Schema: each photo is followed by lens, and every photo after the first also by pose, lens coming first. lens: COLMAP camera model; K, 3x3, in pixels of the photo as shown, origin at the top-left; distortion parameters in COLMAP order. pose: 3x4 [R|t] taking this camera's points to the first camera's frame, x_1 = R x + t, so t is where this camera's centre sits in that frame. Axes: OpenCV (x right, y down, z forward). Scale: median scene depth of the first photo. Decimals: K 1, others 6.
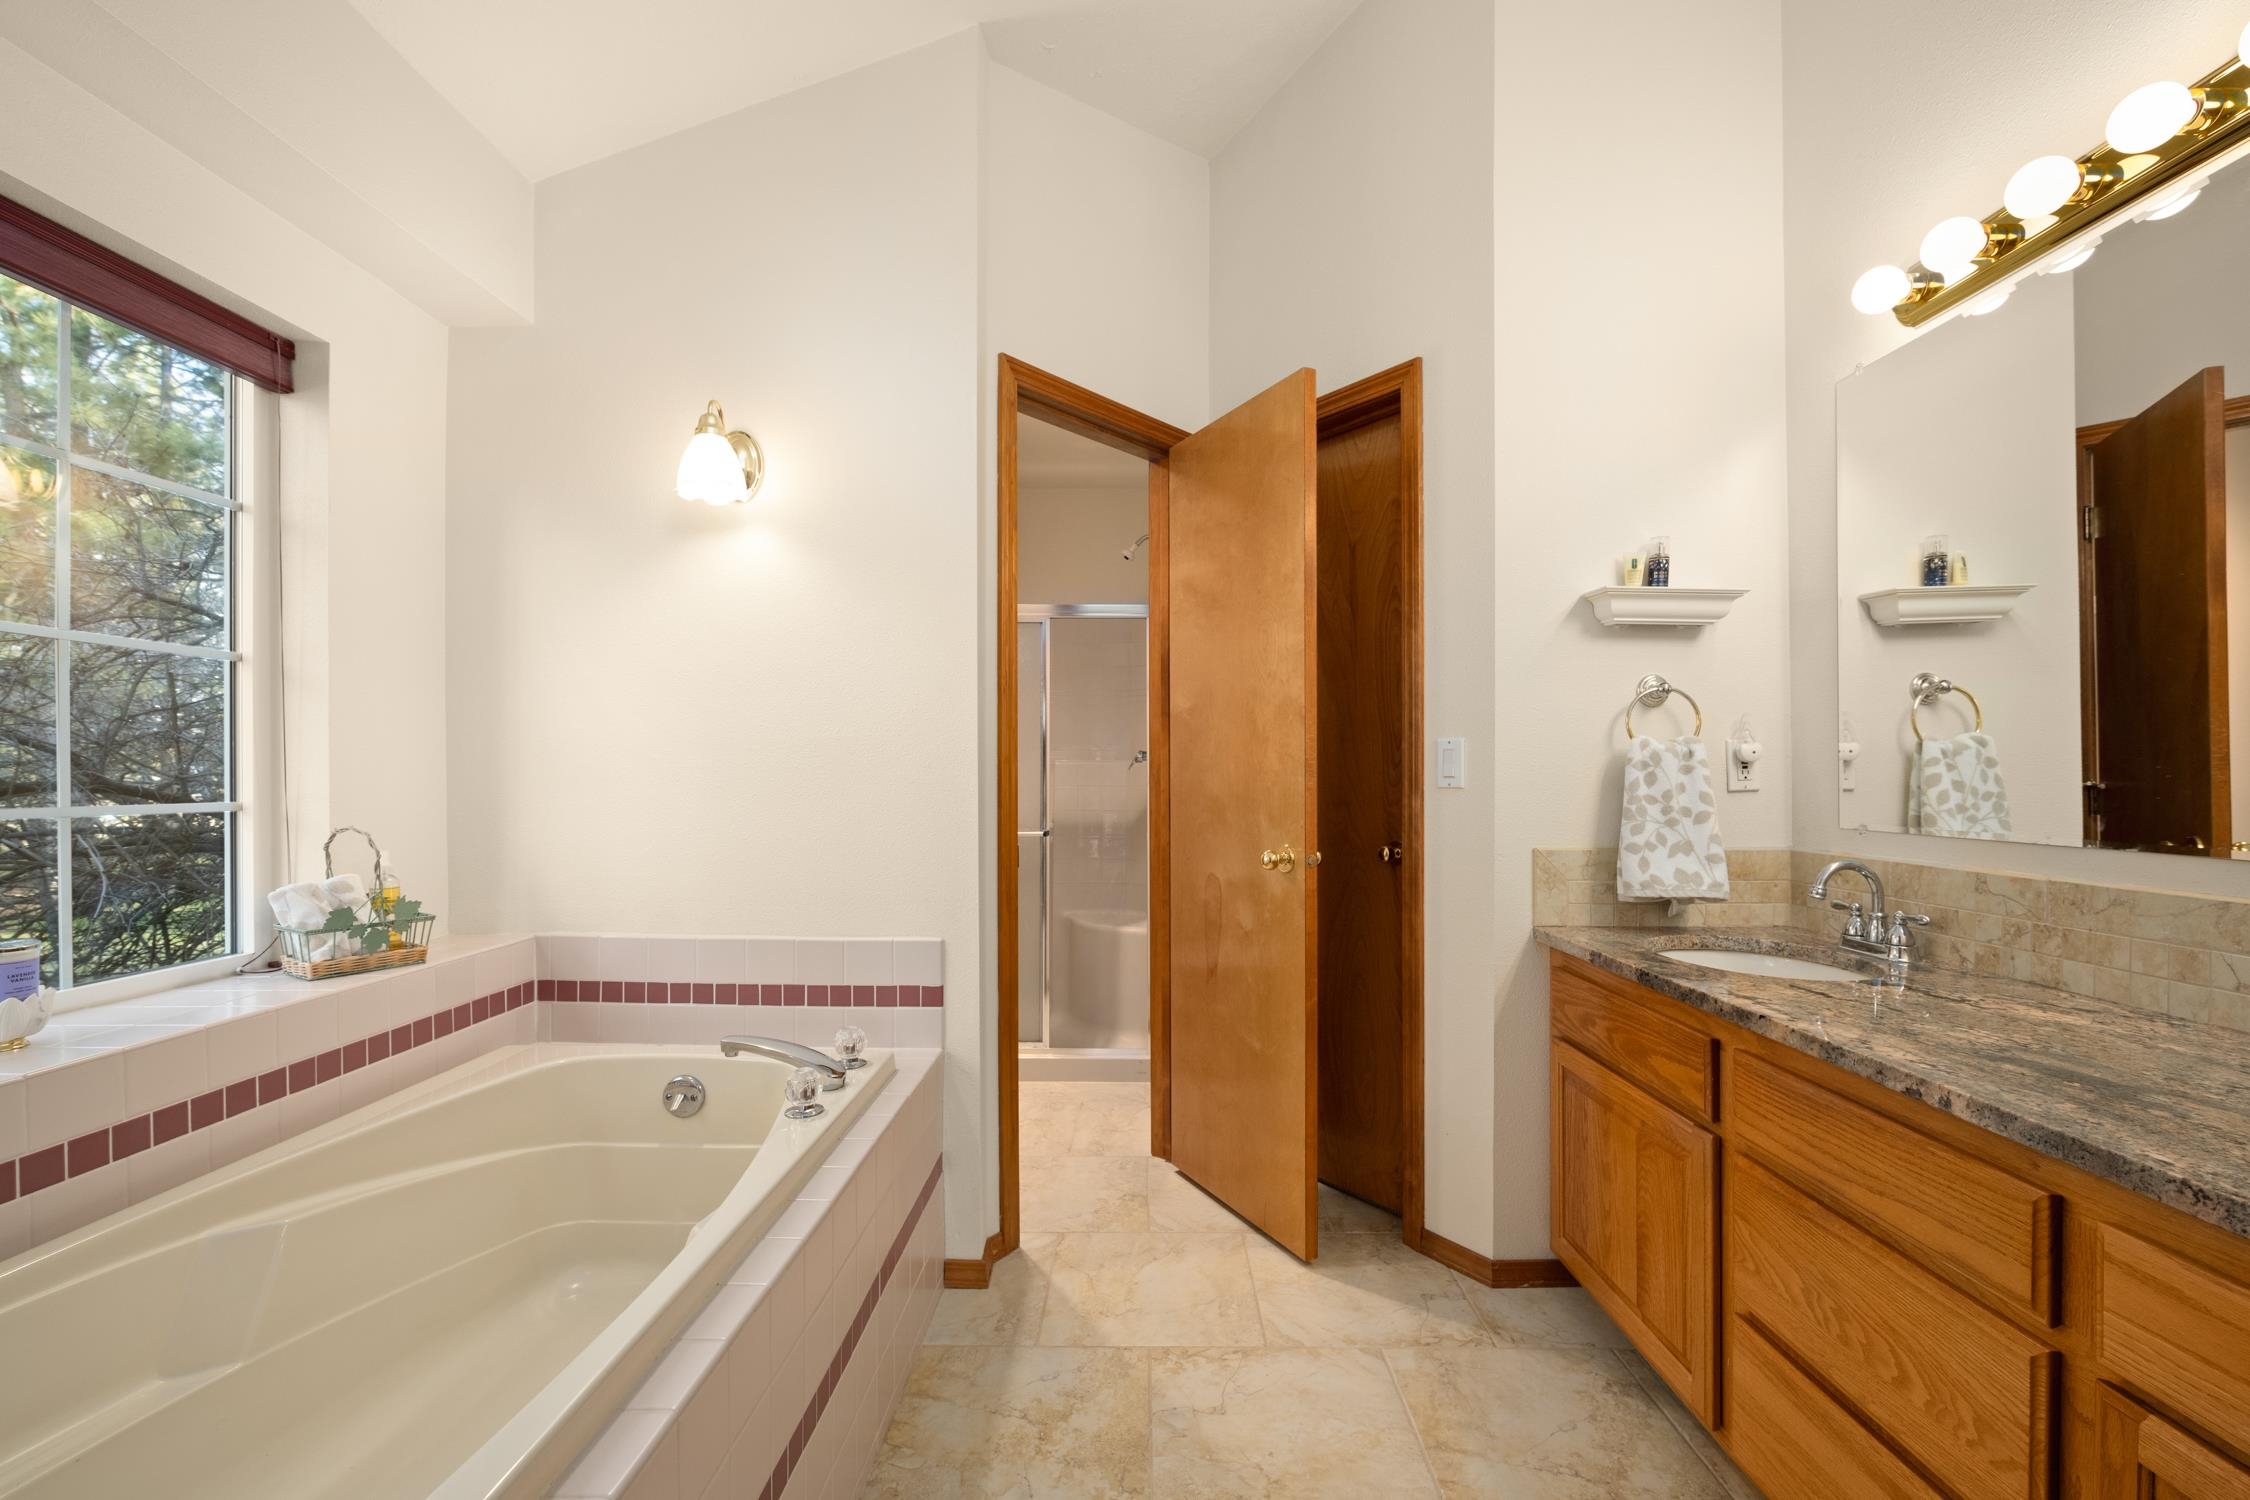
lens RADIAL K [[904.3, 0, 1120.7], [0, 904.3, 779.3], [0, 0, 1]] dist [-0.010729, -0.000409]
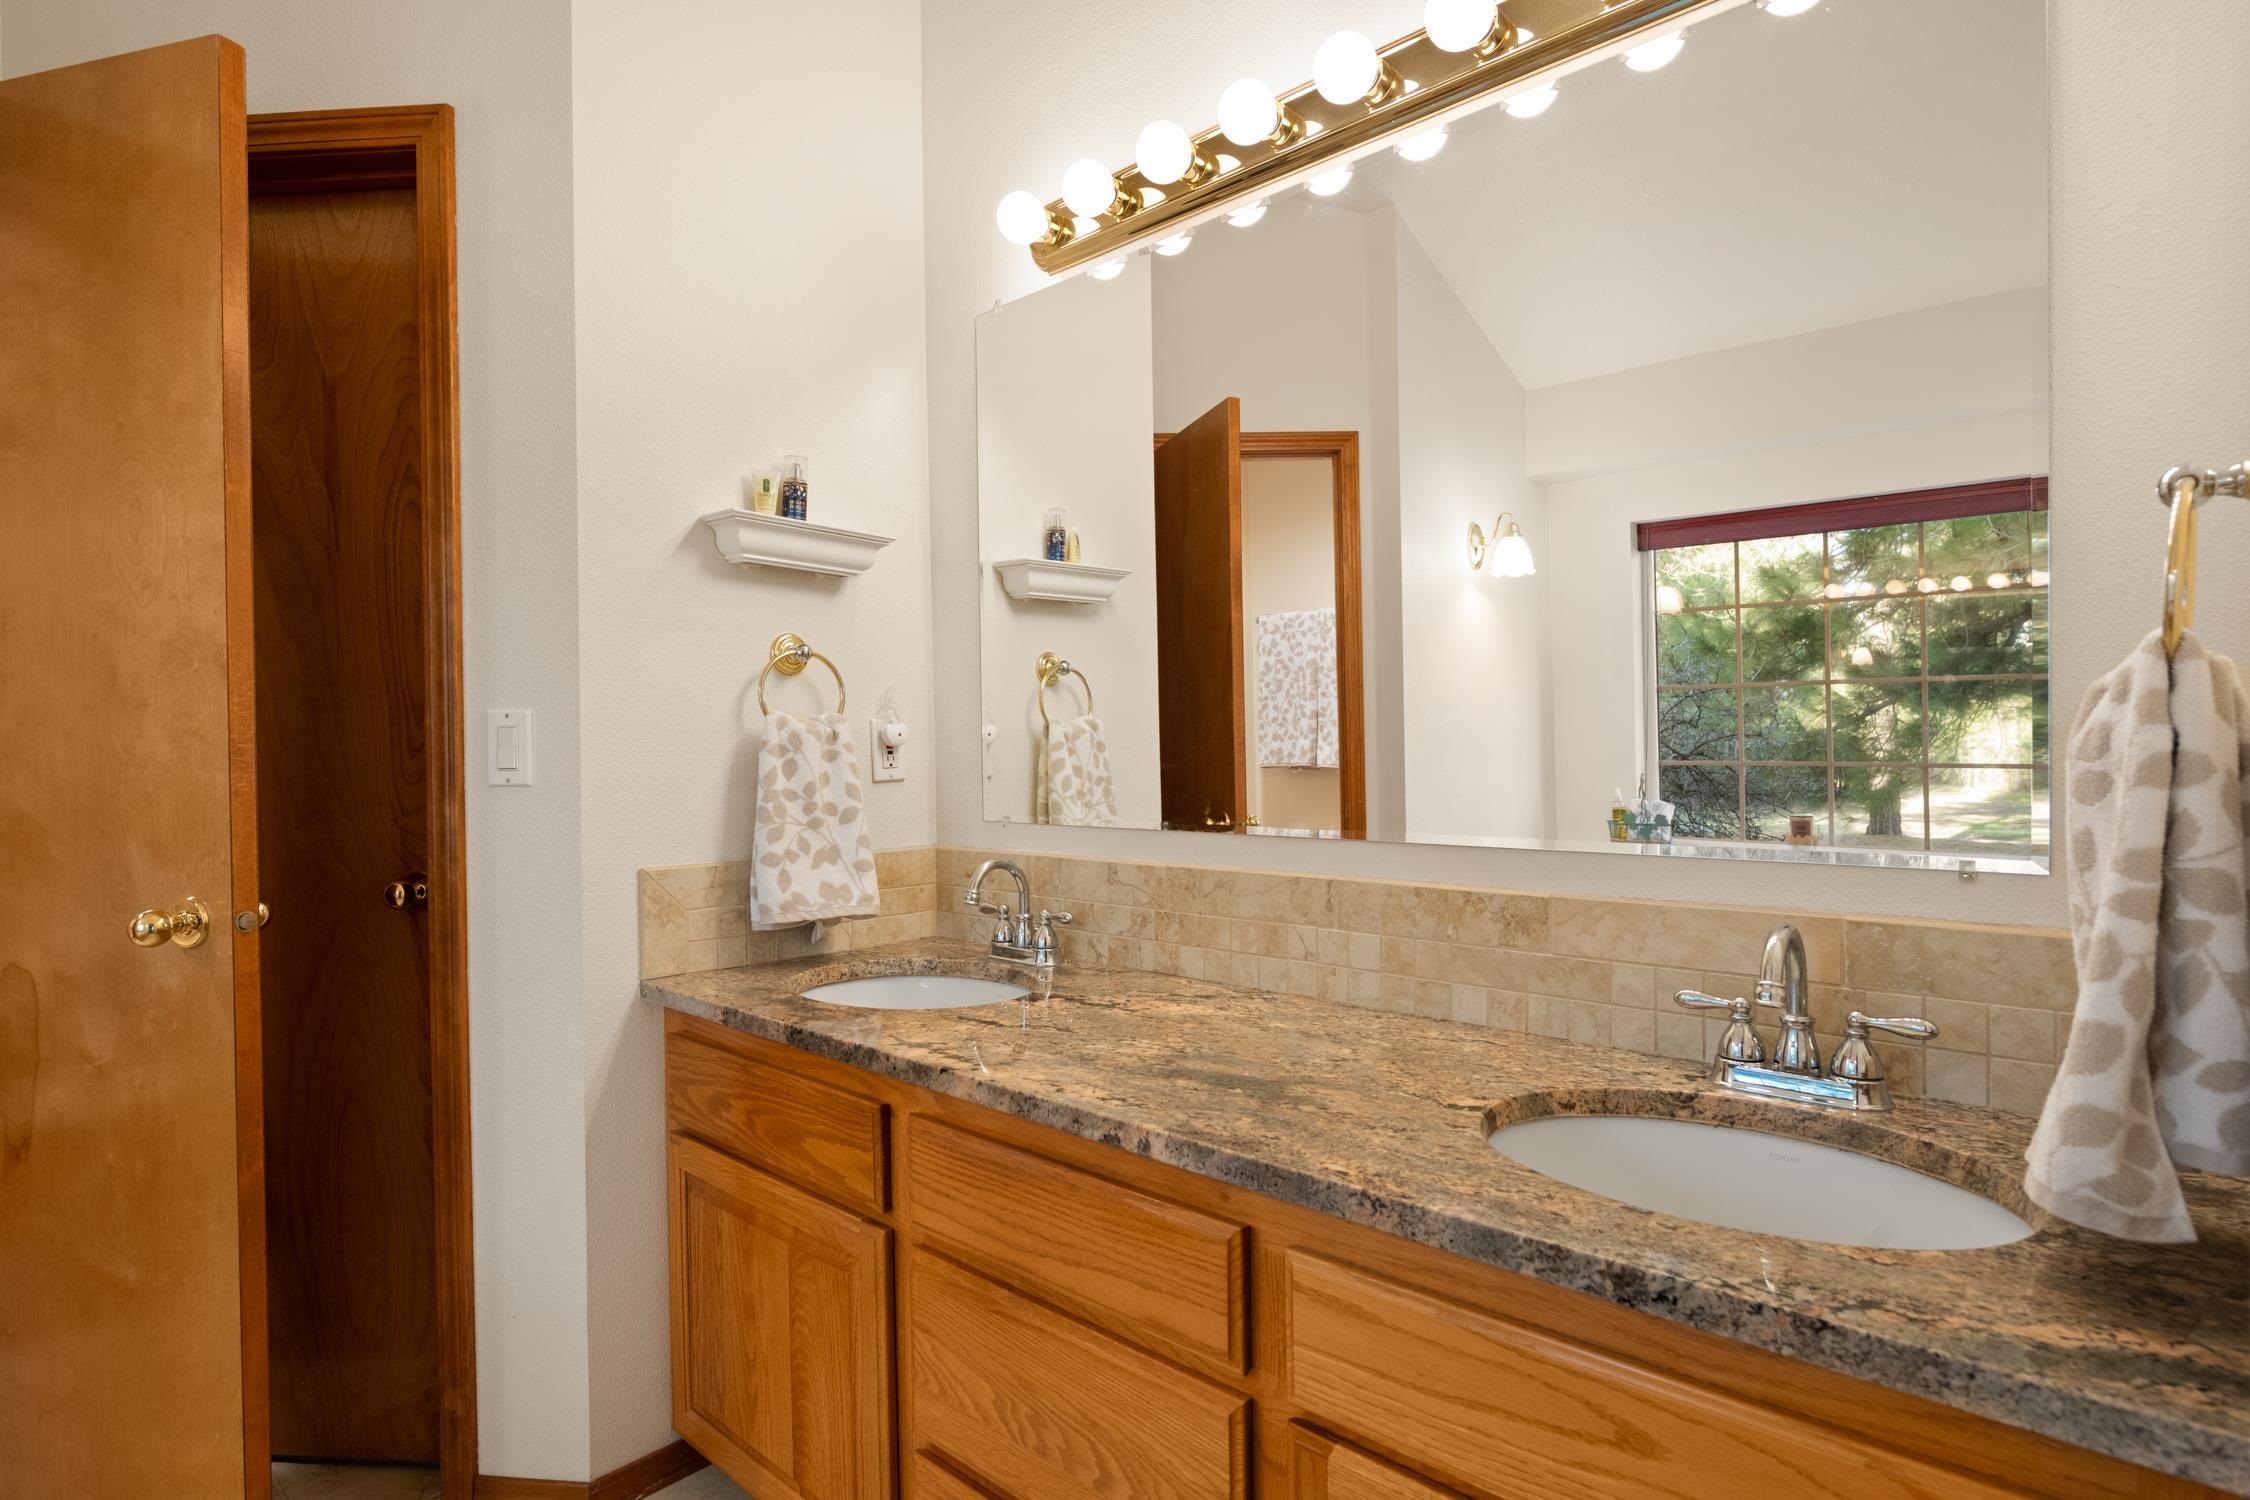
lens RADIAL K [[1113.7, 0, 1125.0], [0, 1113.7, 762.7], [0, 0, 1]] dist [-0.002978, -0.000900]
pose [[0.653981, -0.010557, 0.756437, 0.062555], [0.013410, 0.999907, 0.002361, -0.003830], [-0.756392, 0.008600, 0.654062, 0.179438]]
